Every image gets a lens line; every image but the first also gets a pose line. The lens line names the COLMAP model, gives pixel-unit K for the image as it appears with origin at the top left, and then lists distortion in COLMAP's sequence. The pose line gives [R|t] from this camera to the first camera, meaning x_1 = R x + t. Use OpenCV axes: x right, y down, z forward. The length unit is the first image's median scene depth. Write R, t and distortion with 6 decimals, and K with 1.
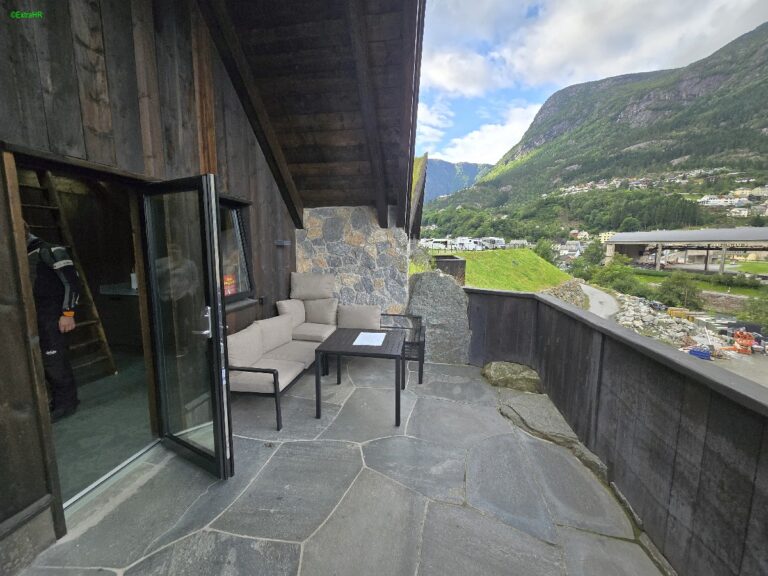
lens RADIAL K [[312.8, 0, 385.5], [0, 312.8, 285.8], [0, 0, 1]] dist [-0.003341, 0.001059]
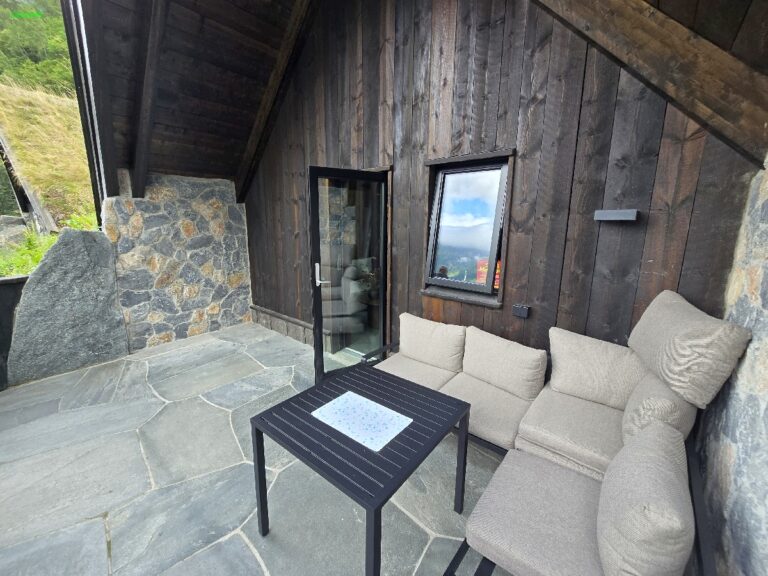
lens RADIAL K [[312.8, 0, 385.8], [0, 312.8, 285.5], [0, 0, 1]] dist [-0.003341, 0.001059]
pose [[-0.505292, 0.168262, -0.846385, 0.420080], [-0.121789, 0.957084, 0.262977, -0.211409], [0.854311, 0.235960, -0.463115, 1.671595]]
